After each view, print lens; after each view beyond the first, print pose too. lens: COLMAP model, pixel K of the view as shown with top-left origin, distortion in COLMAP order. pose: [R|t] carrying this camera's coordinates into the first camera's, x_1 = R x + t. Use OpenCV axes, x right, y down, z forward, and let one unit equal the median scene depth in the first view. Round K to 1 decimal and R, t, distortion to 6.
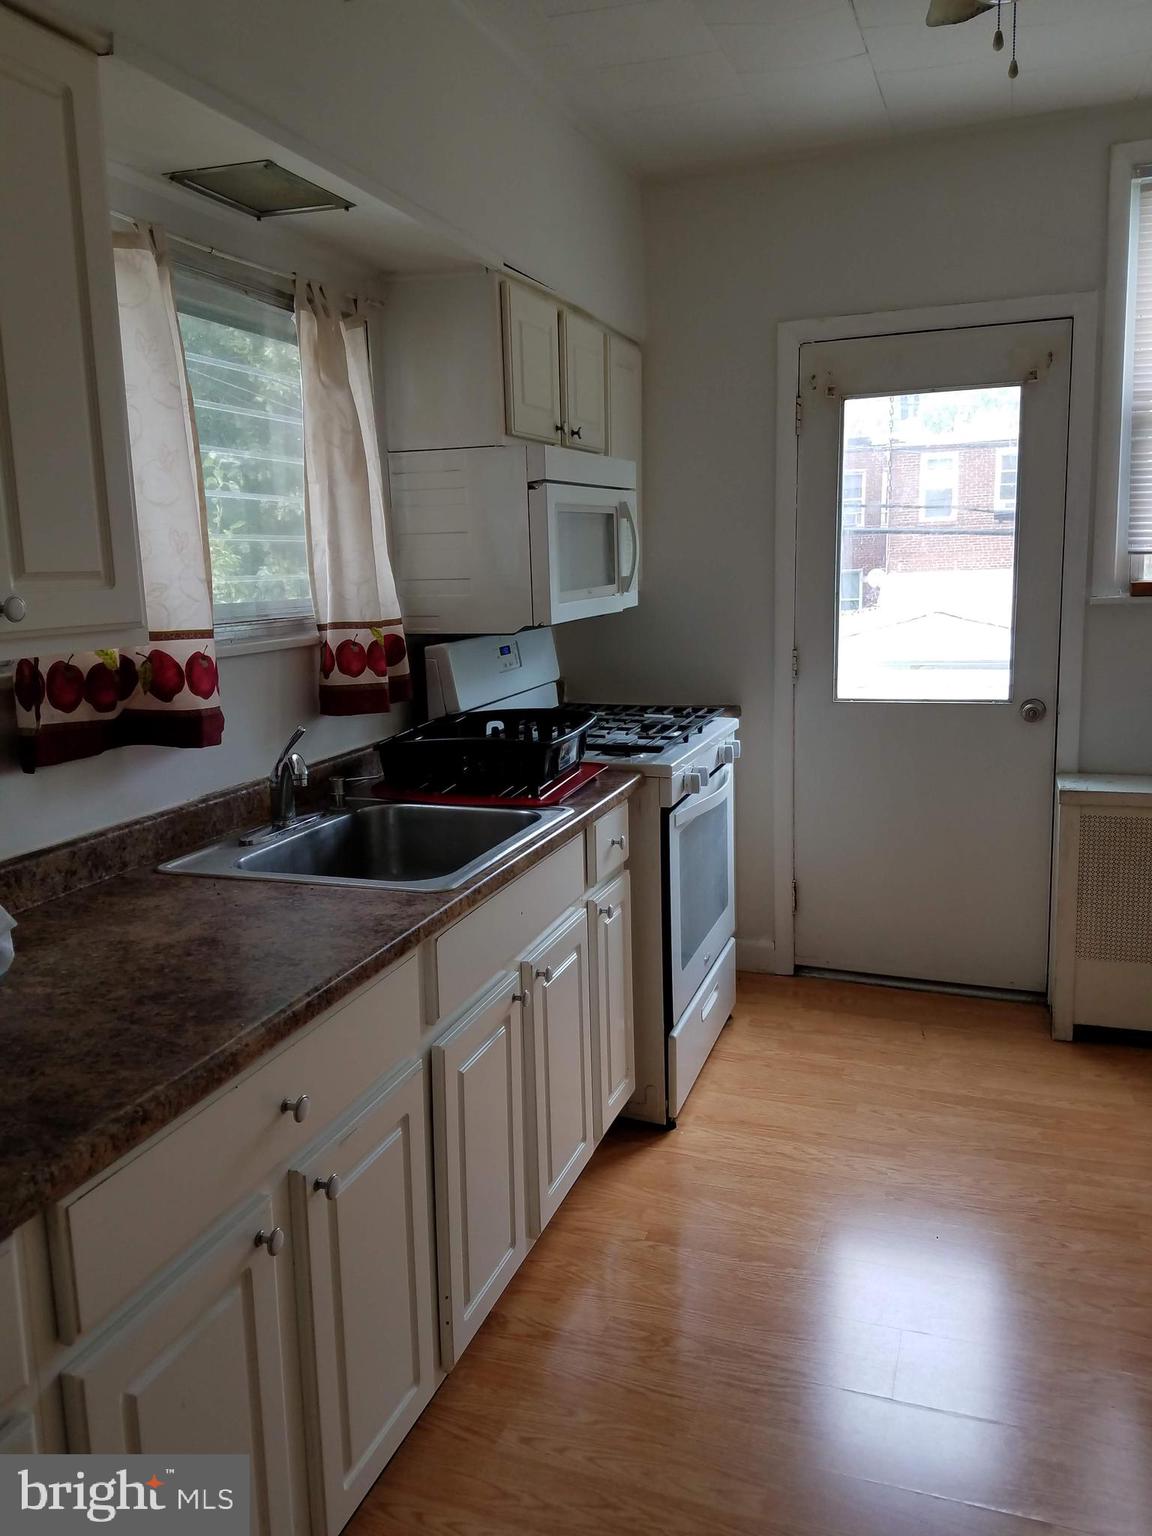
lens RADIAL K [[1166.9, 0, 533.6], [0, 1166.9, 750.2], [0, 0, 1]] dist [0.234549, -0.447790]
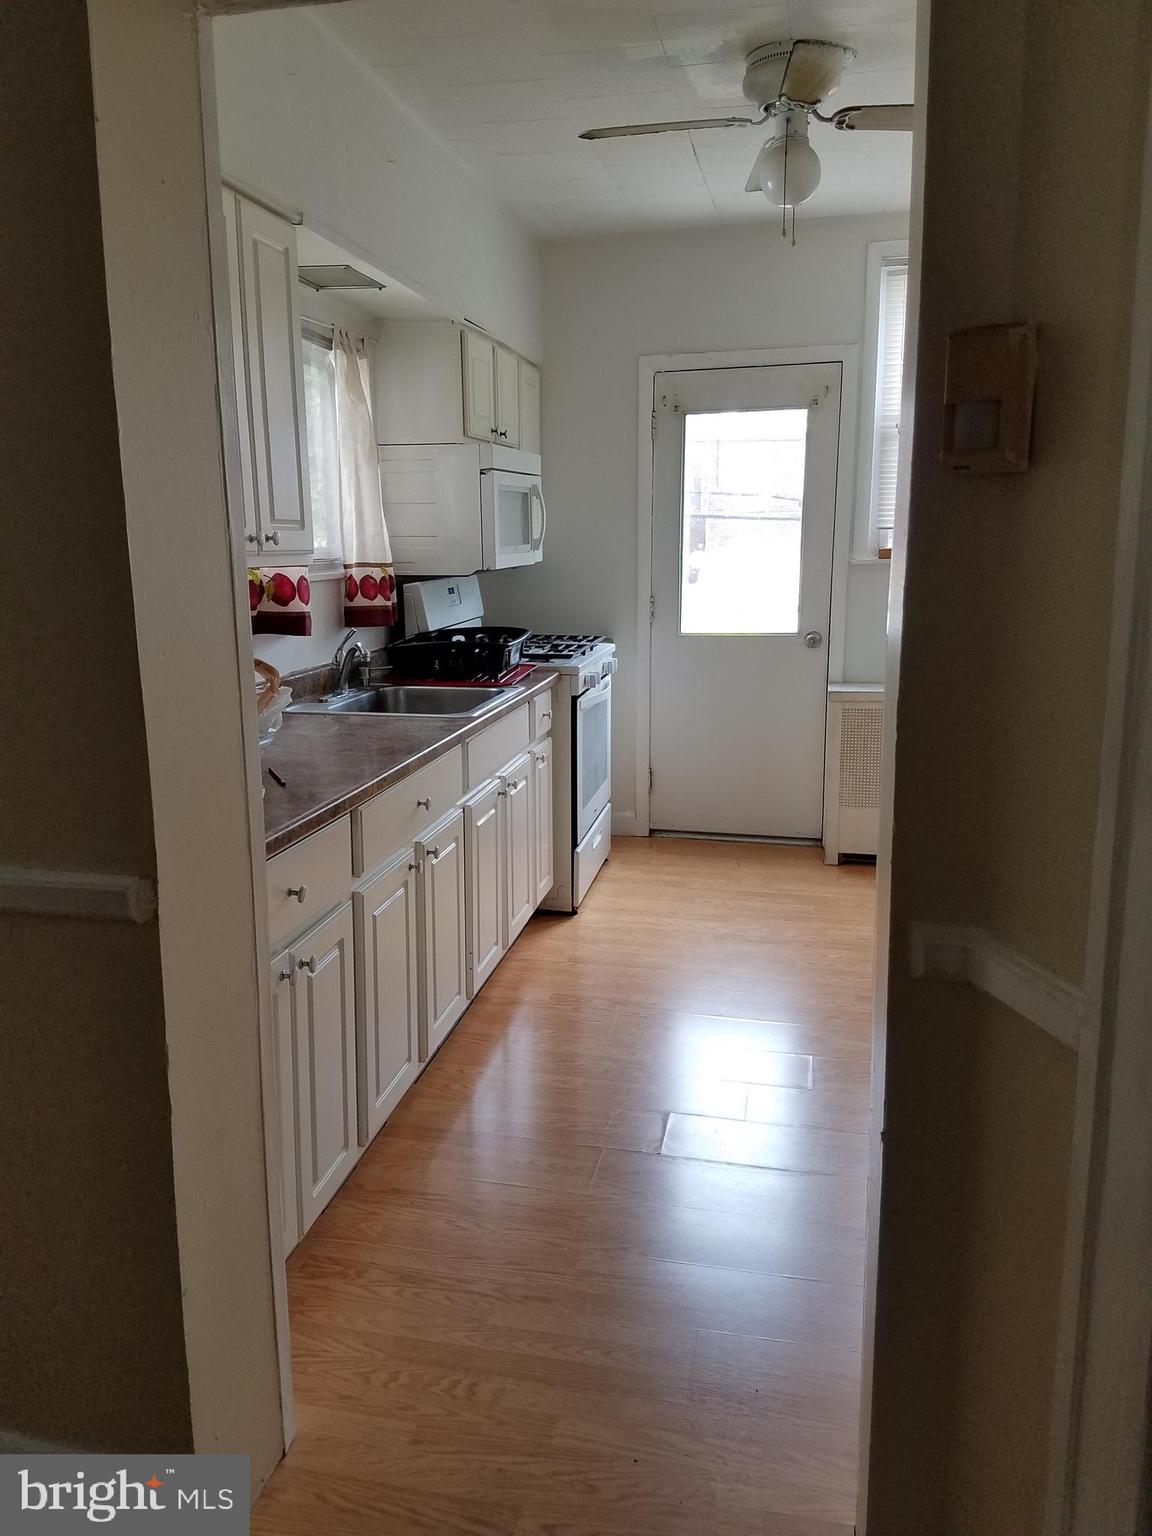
lens RADIAL K [[1166.9, 0, 533.6], [0, 1166.9, 750.2], [0, 0, 1]] dist [0.234549, -0.447790]
pose [[0.989679, -0.005987, 0.143174, -0.141870], [0.003276, 0.999811, 0.019162, 0.084990], [-0.143262, -0.018495, 0.989512, -0.427425]]
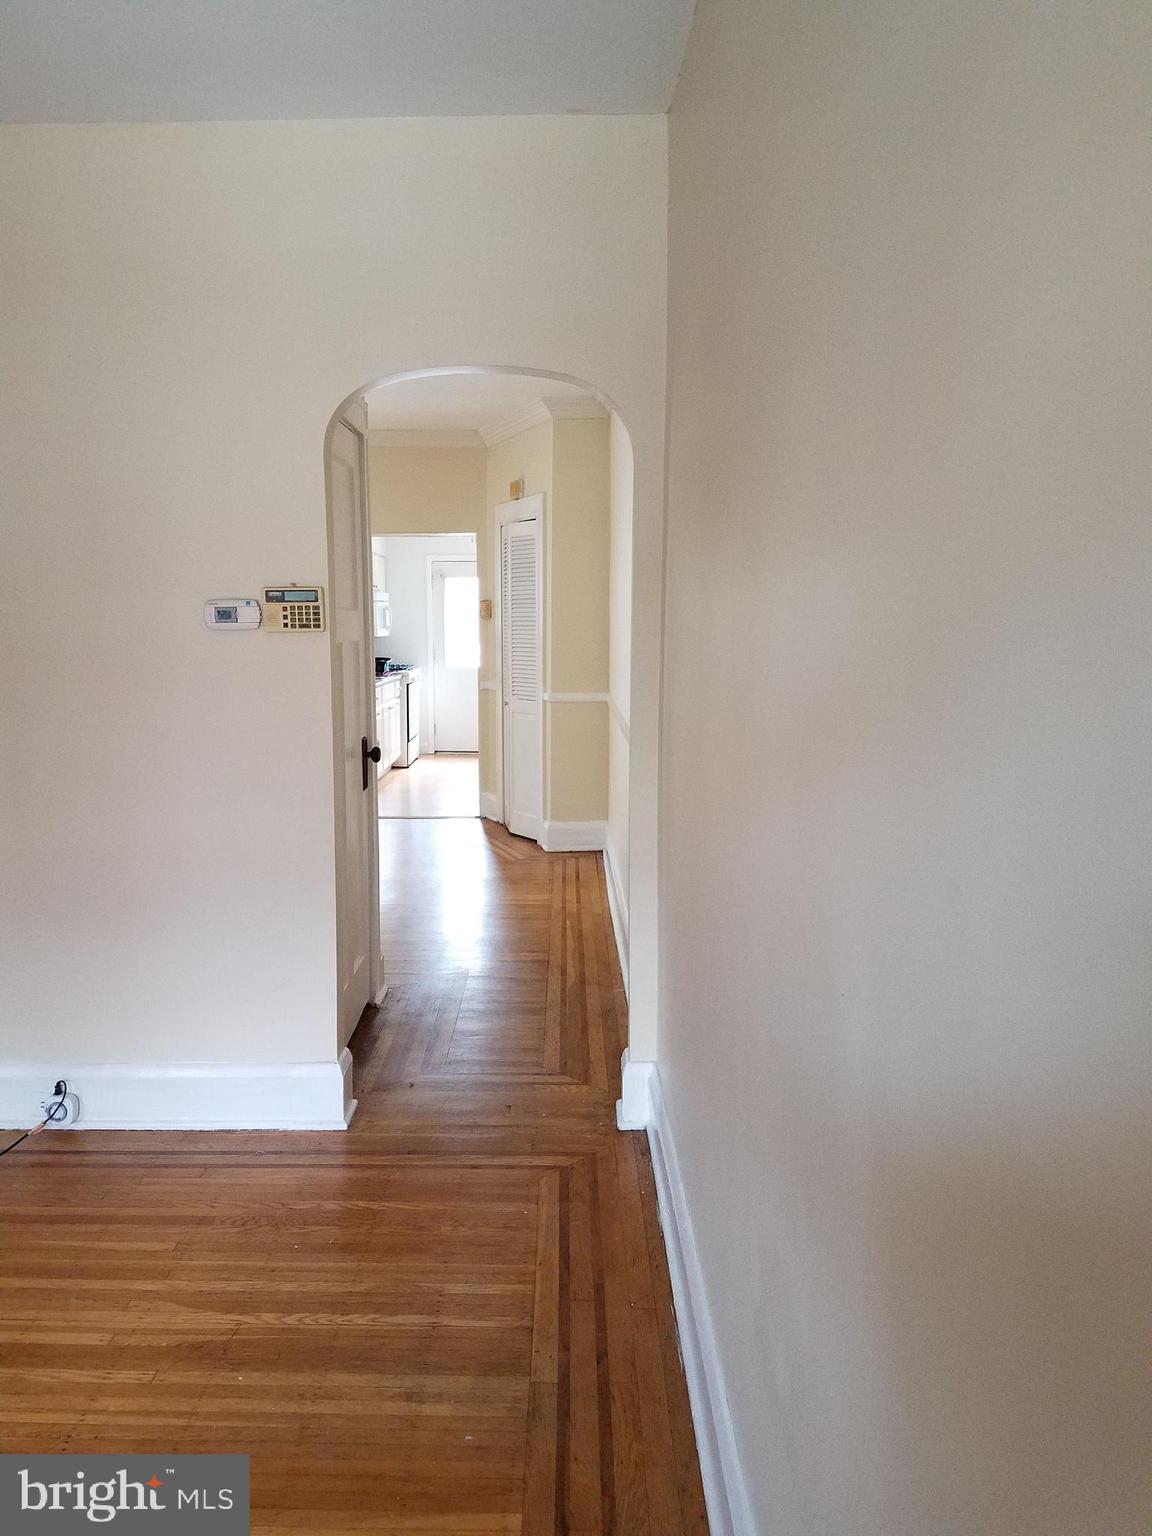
lens RADIAL K [[1166.9, 0, 533.6], [0, 1166.9, 750.2], [0, 0, 1]] dist [0.234549, -0.447790]
pose [[0.938154, 0.018971, 0.345698, -0.769447], [0.016889, 0.994801, -0.100424, 0.615324], [-0.345806, 0.100051, 0.932957, -2.515103]]
